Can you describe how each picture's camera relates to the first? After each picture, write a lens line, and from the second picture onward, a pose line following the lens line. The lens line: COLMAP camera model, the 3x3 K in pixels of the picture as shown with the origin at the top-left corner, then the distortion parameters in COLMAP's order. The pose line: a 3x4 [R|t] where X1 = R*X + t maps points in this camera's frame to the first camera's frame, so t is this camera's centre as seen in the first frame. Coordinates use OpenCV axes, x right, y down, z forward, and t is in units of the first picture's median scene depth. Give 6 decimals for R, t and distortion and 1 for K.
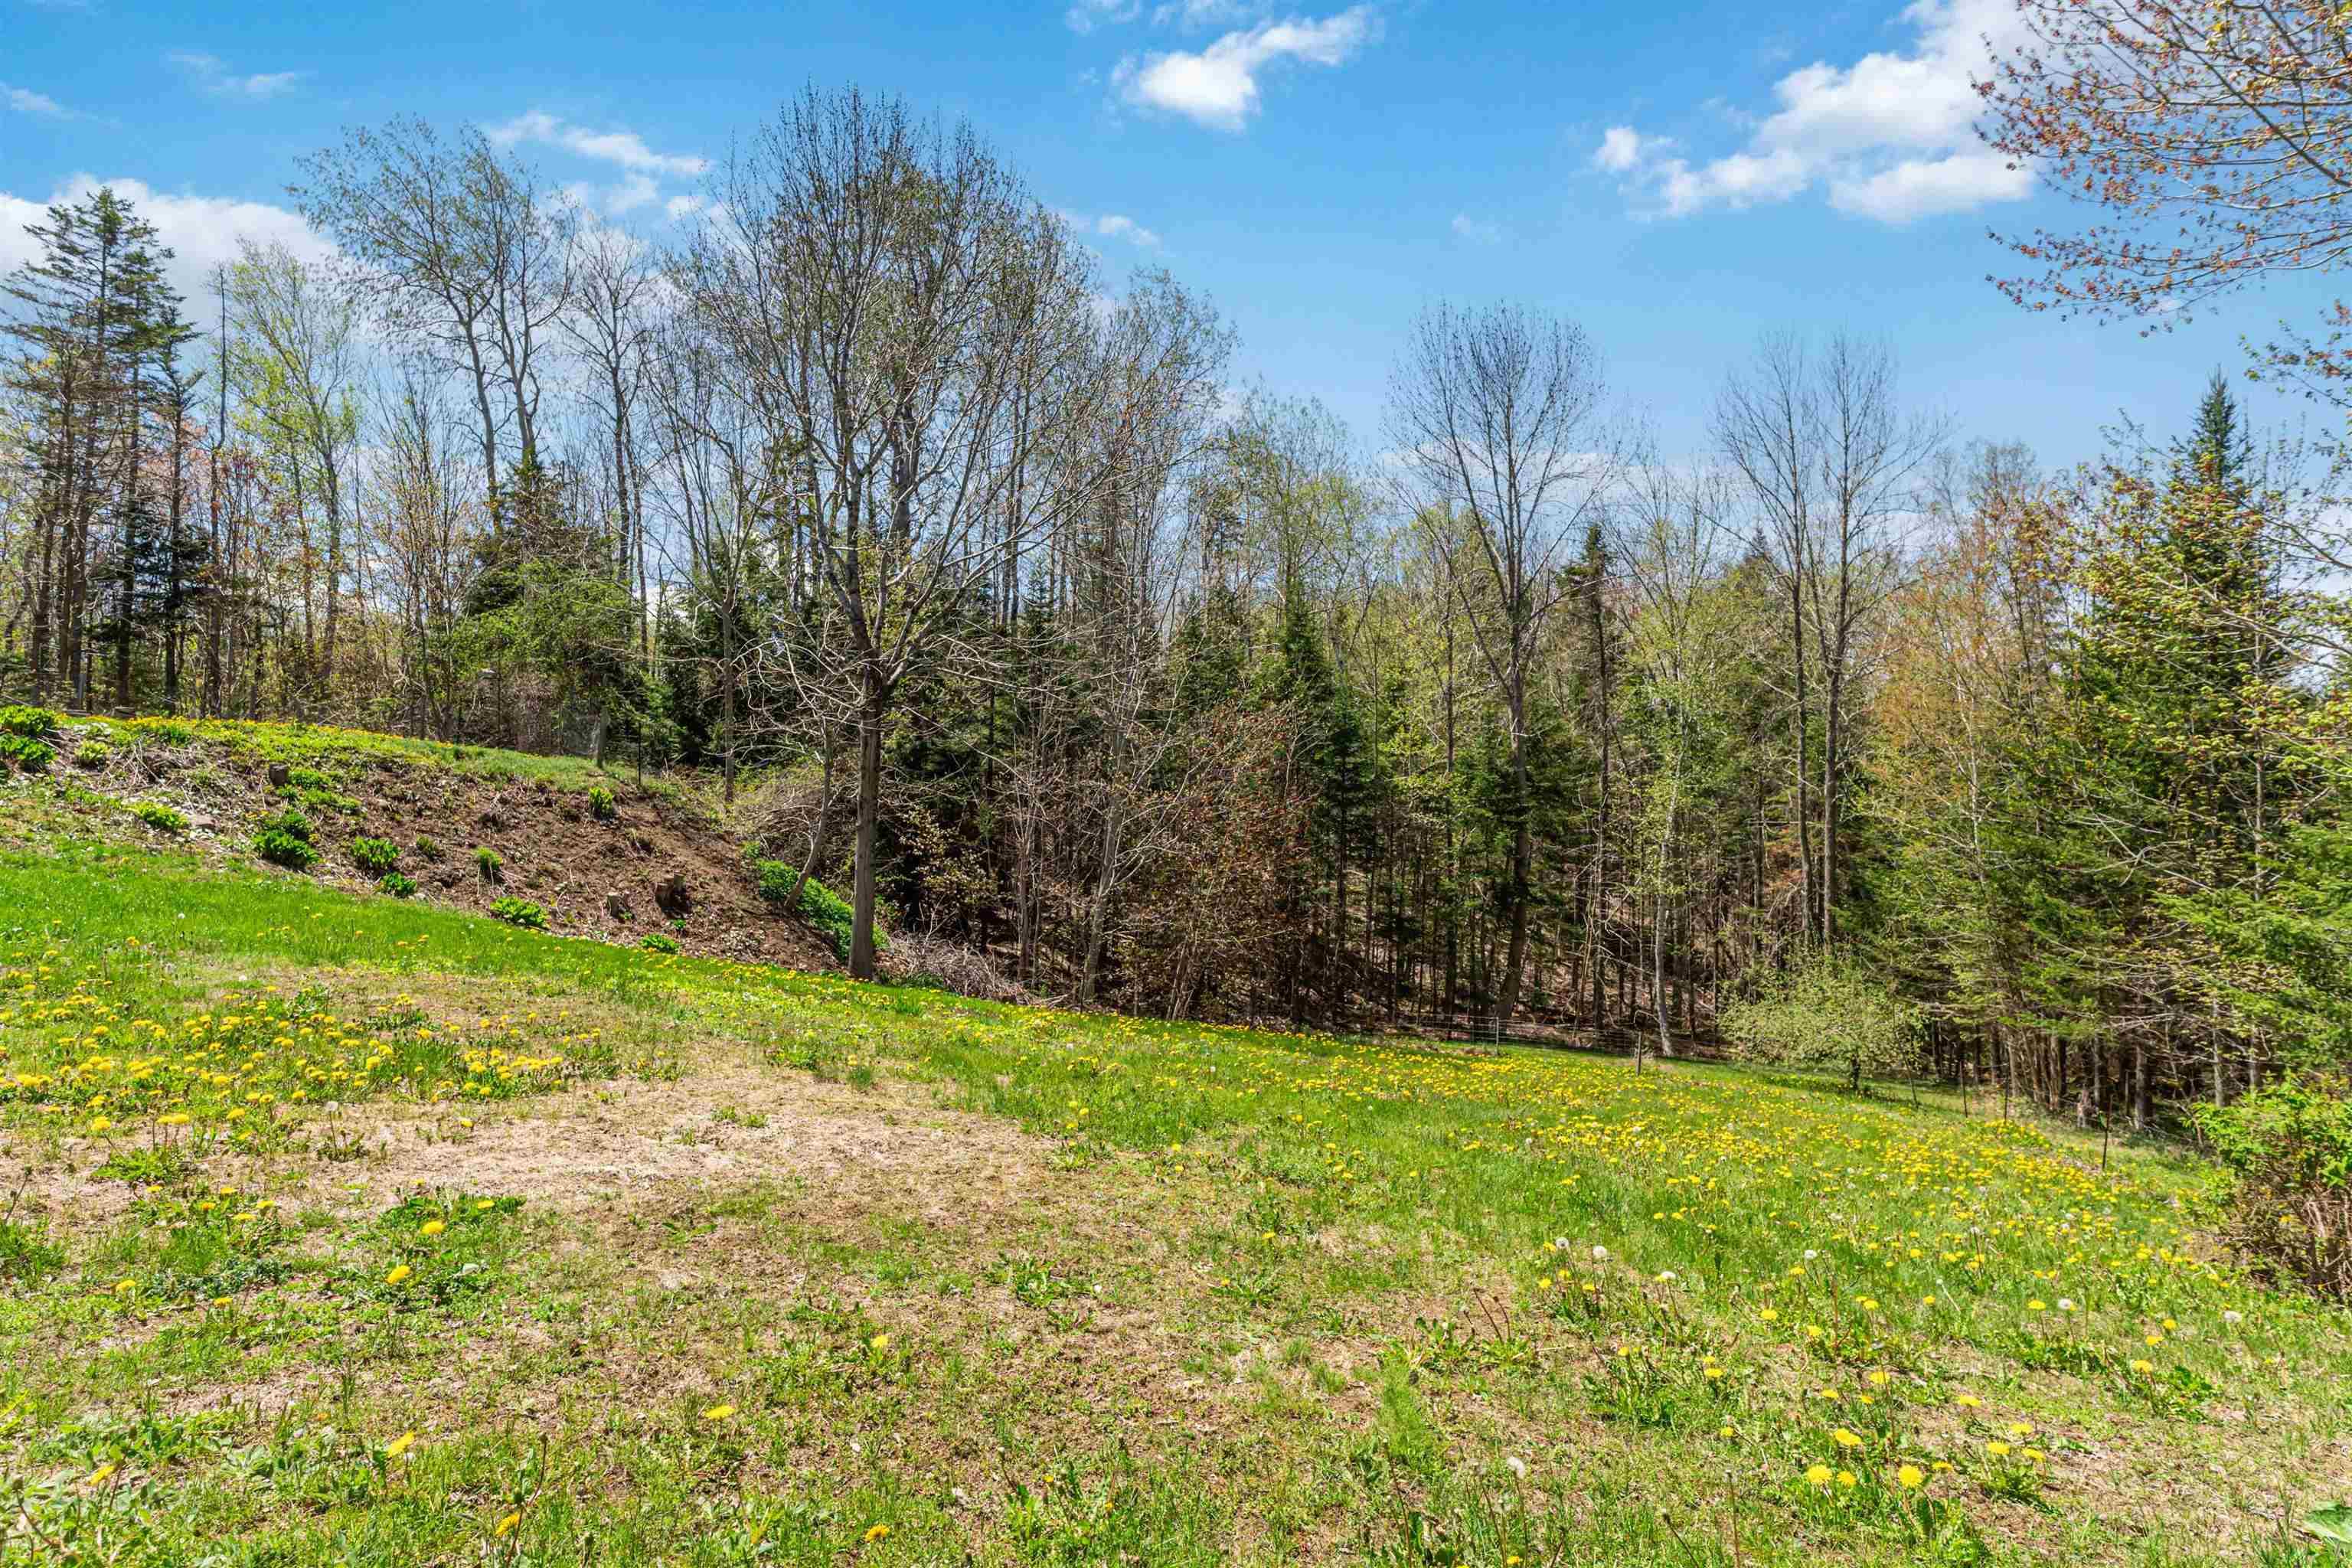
lens RADIAL K [[1203.0, 0, 1180.9], [0, 1203.0, 781.0], [0, 0, 1]] dist [-0.001504, -0.000234]
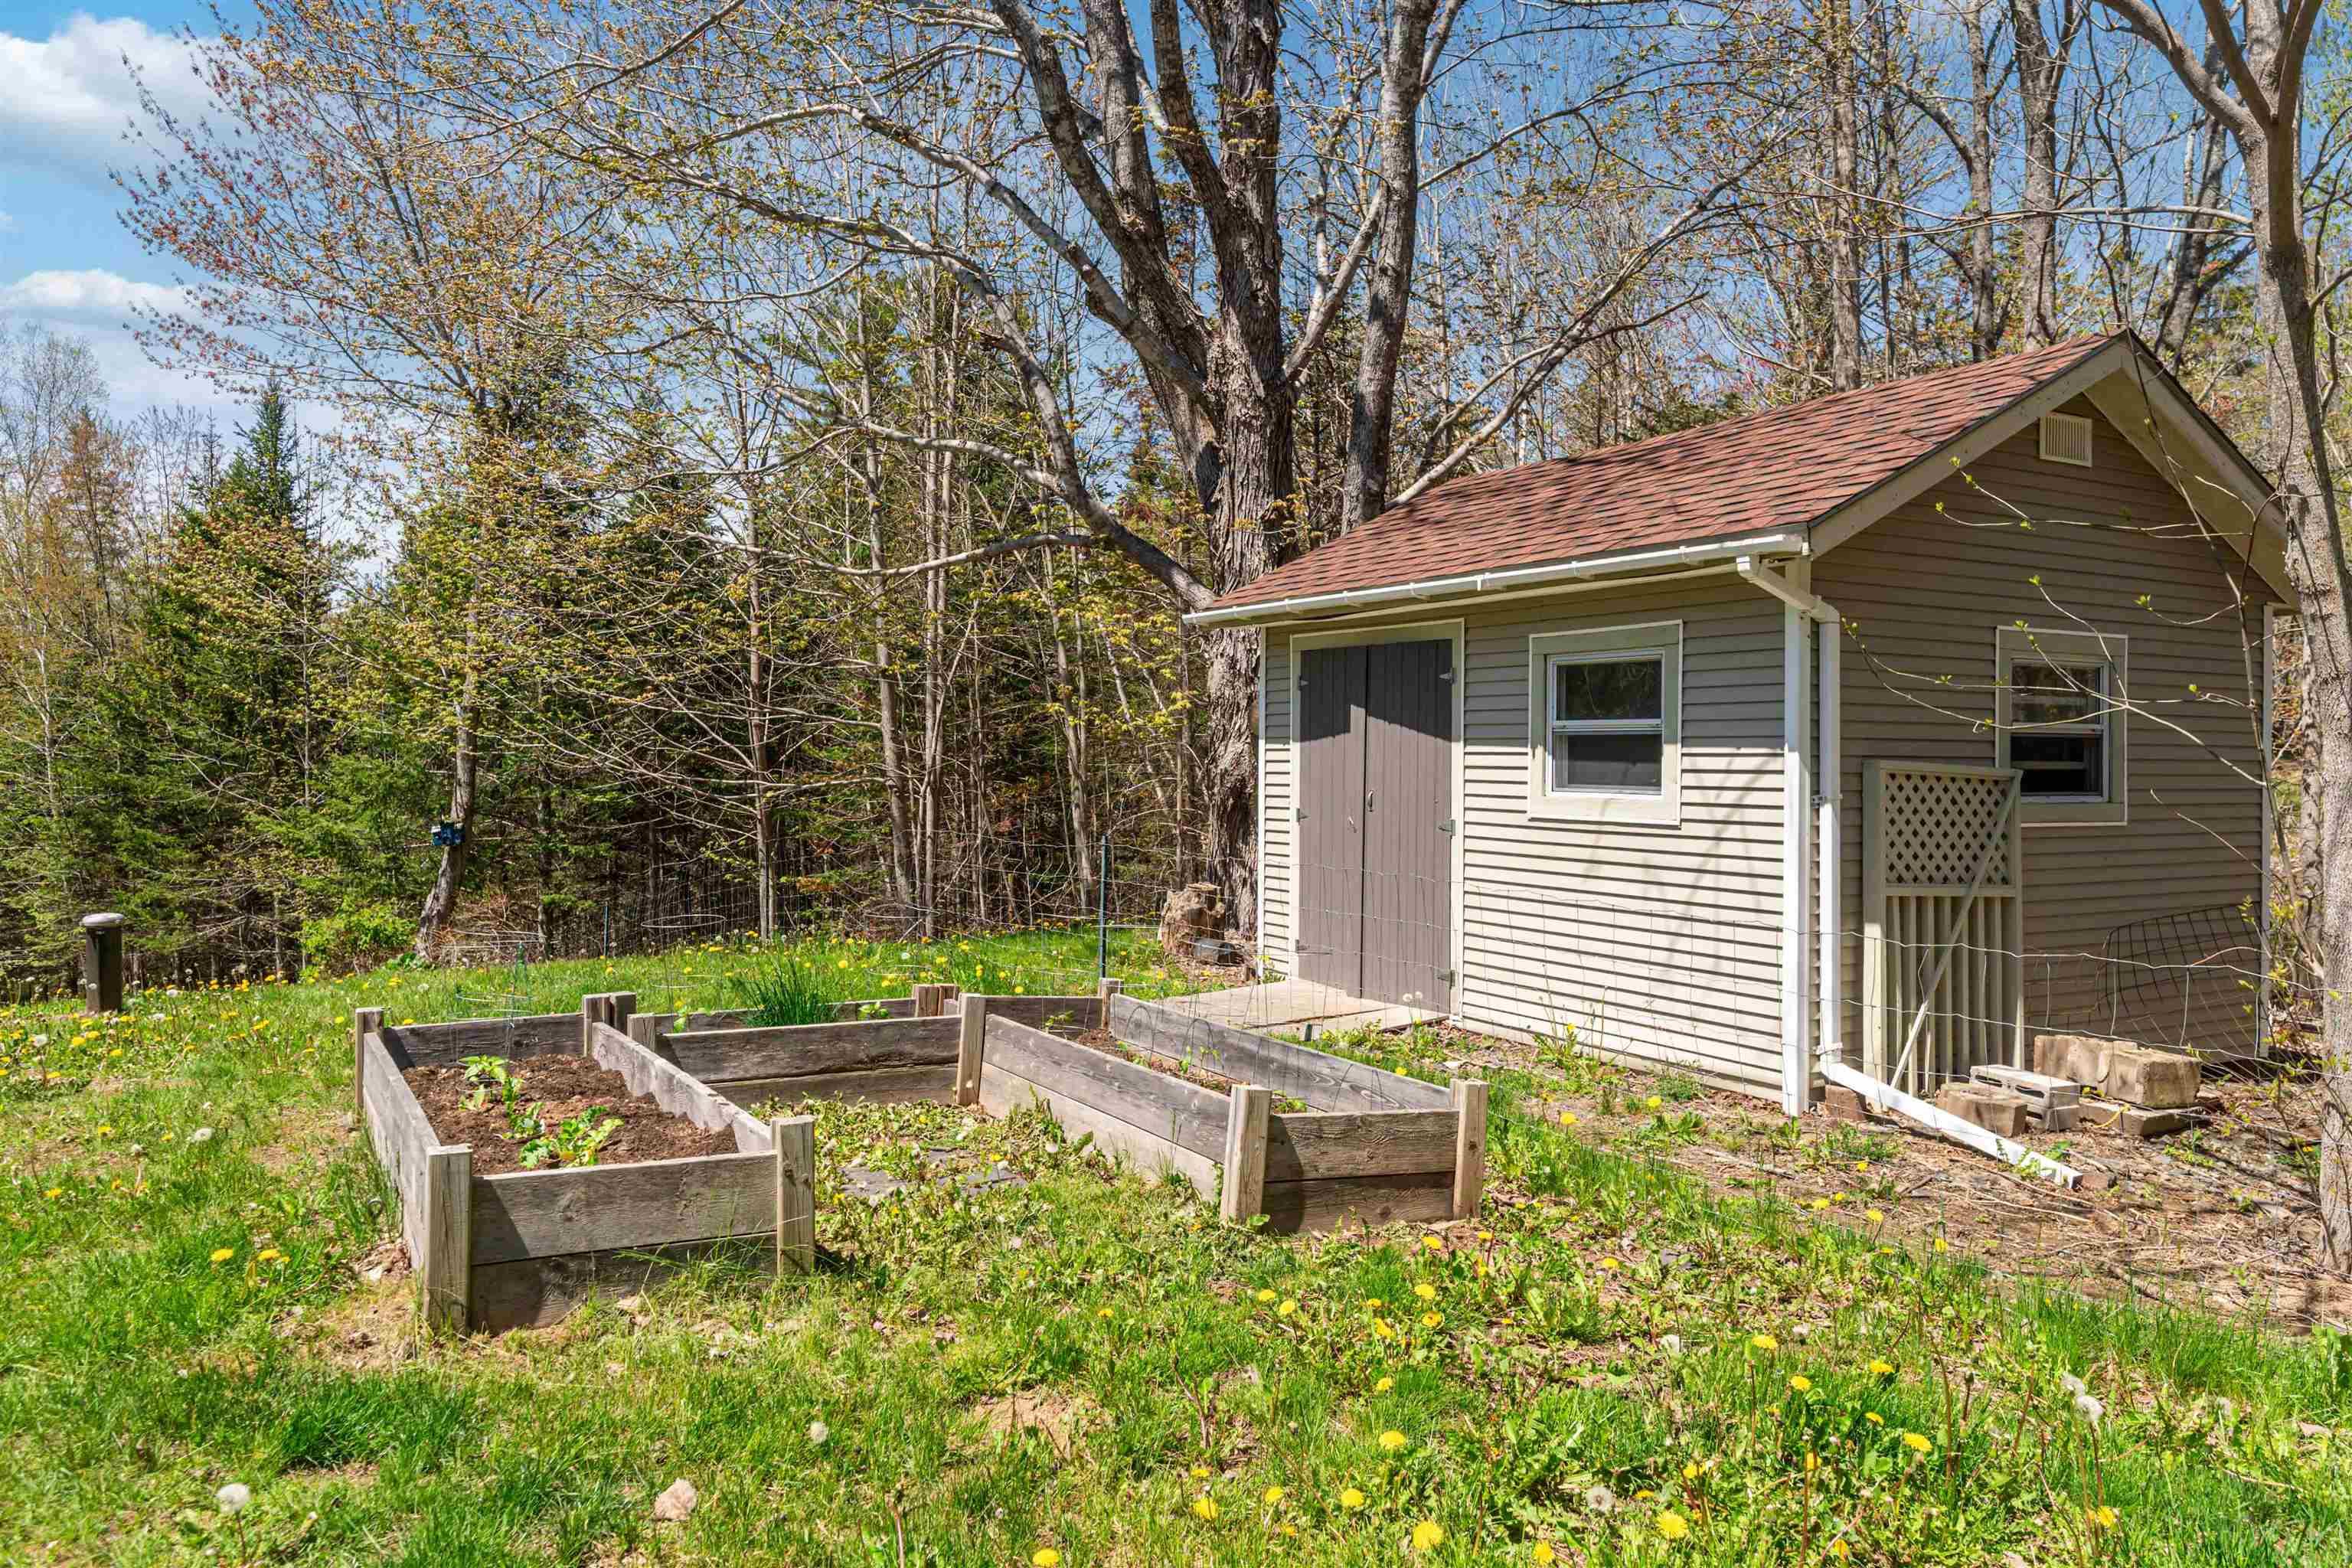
lens RADIAL K [[1530.6, 0, 1188.1], [0, 1530.6, 695.3], [0, 0, 1]] dist [0.005801, 0.001456]
pose [[0.298750, -0.005642, 0.954315, -0.343034], [0.000552, 0.999983, 0.005740, -0.033530], [-0.954331, -0.001187, 0.298748, -0.345100]]
